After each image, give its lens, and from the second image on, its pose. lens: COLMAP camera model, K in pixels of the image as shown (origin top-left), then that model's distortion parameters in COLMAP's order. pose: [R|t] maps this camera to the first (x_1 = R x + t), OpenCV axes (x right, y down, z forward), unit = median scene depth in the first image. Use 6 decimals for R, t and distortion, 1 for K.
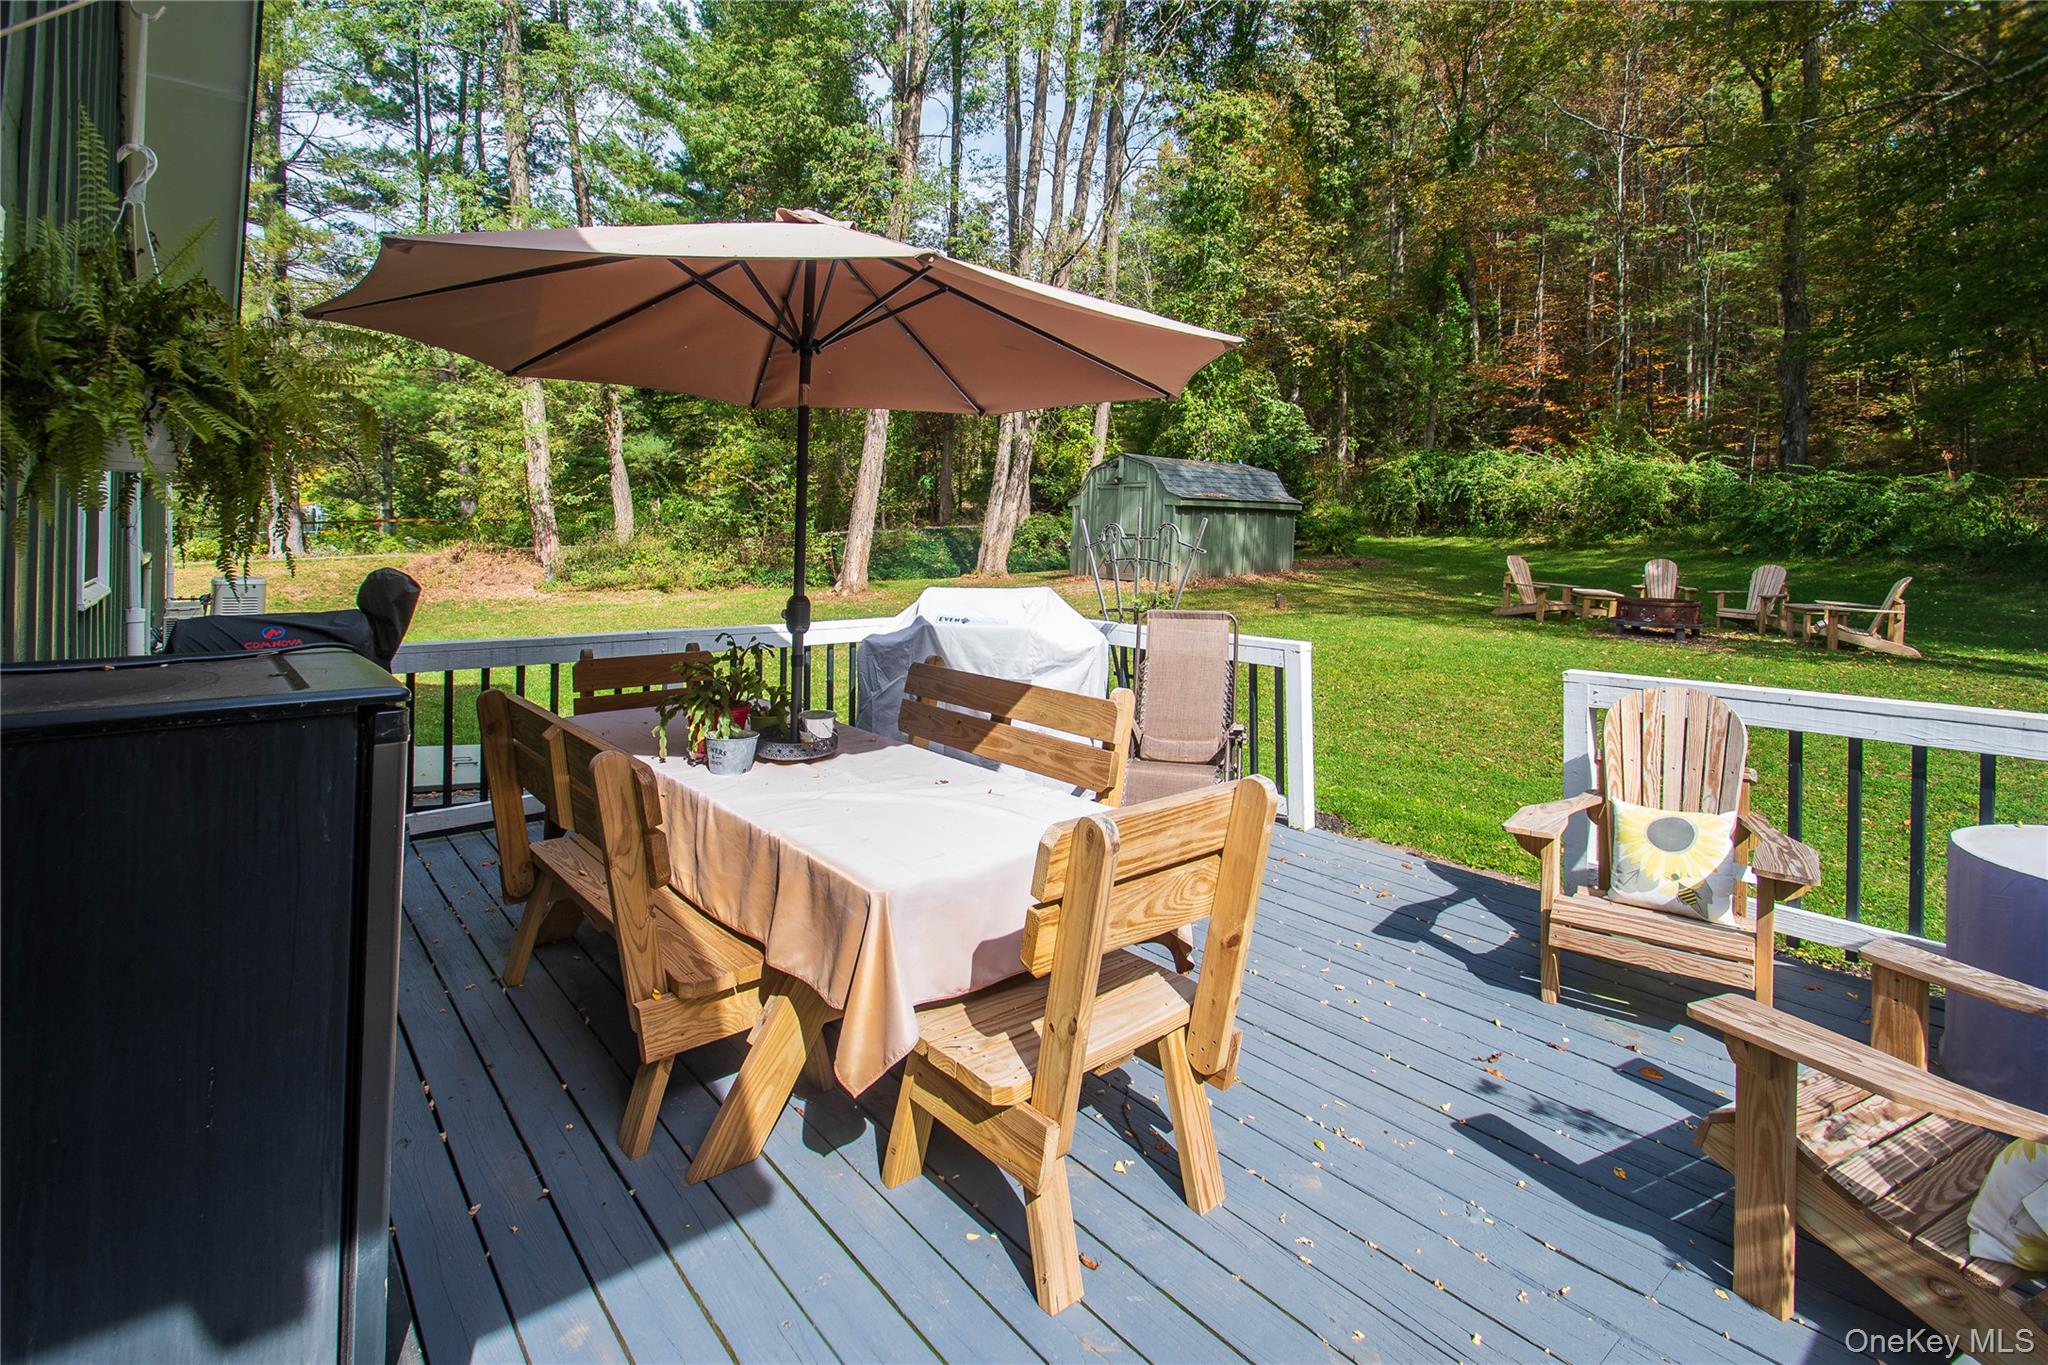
lens RADIAL K [[892.5, 0, 1024.3], [0, 892.5, 576.1], [0, 0, 1]] dist [0.000641, -0.011863]
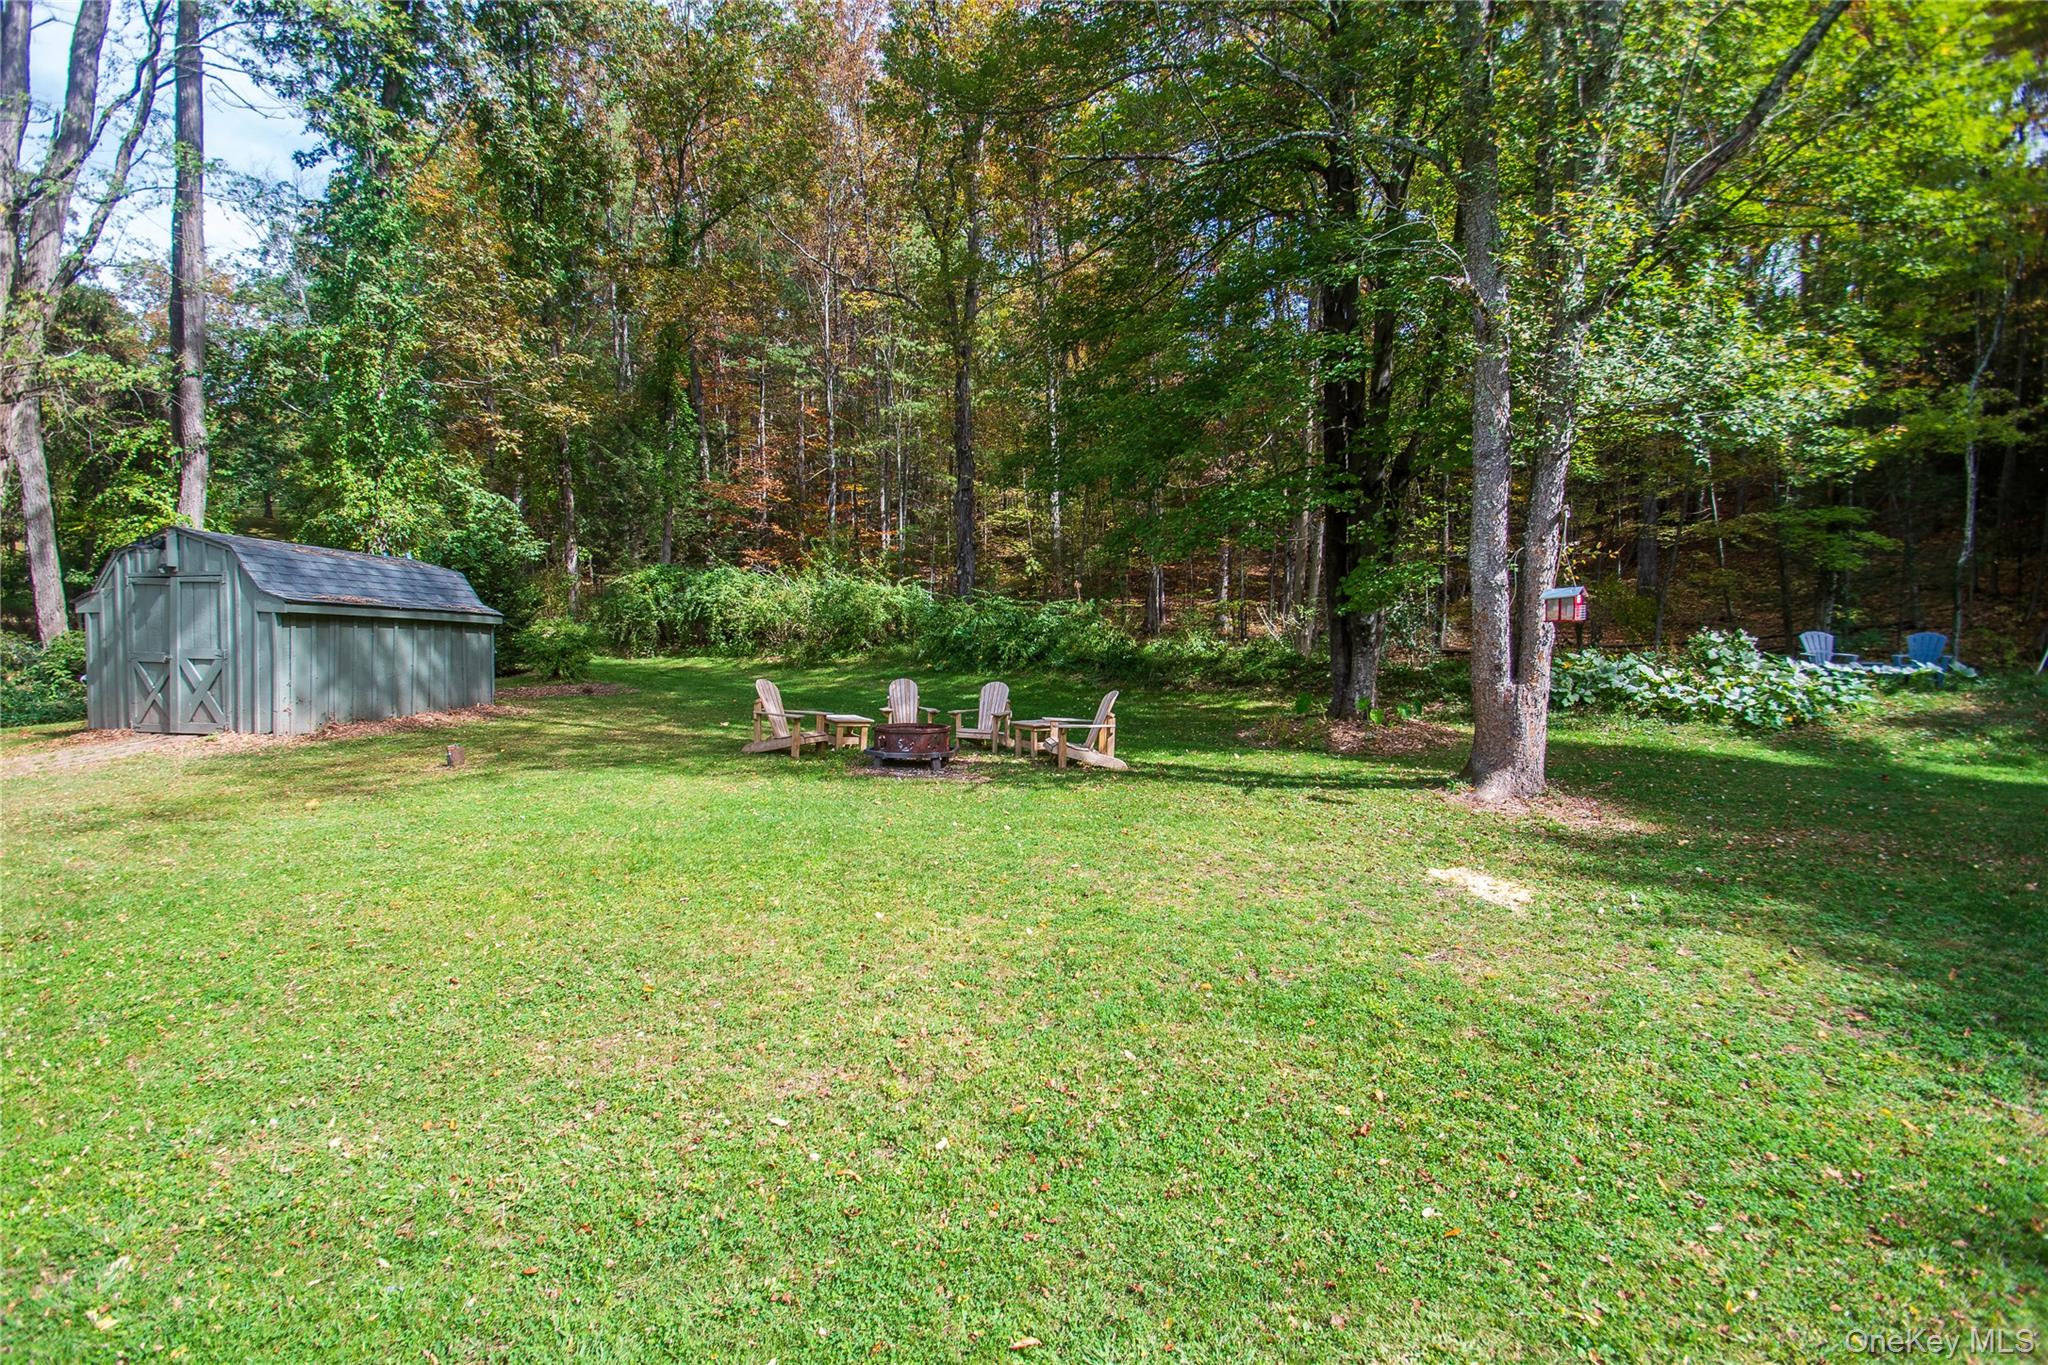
lens RADIAL K [[826.6, 0, 940.2], [0, 826.6, 718.9], [0, 0, 1]] dist [0.000977, -0.000072]
pose [[0.743297, -0.061723, 0.666108, 0.096095], [0.041745, 0.998073, 0.045901, -0.009138], [-0.667658, -0.006311, 0.744442, 0.194209]]
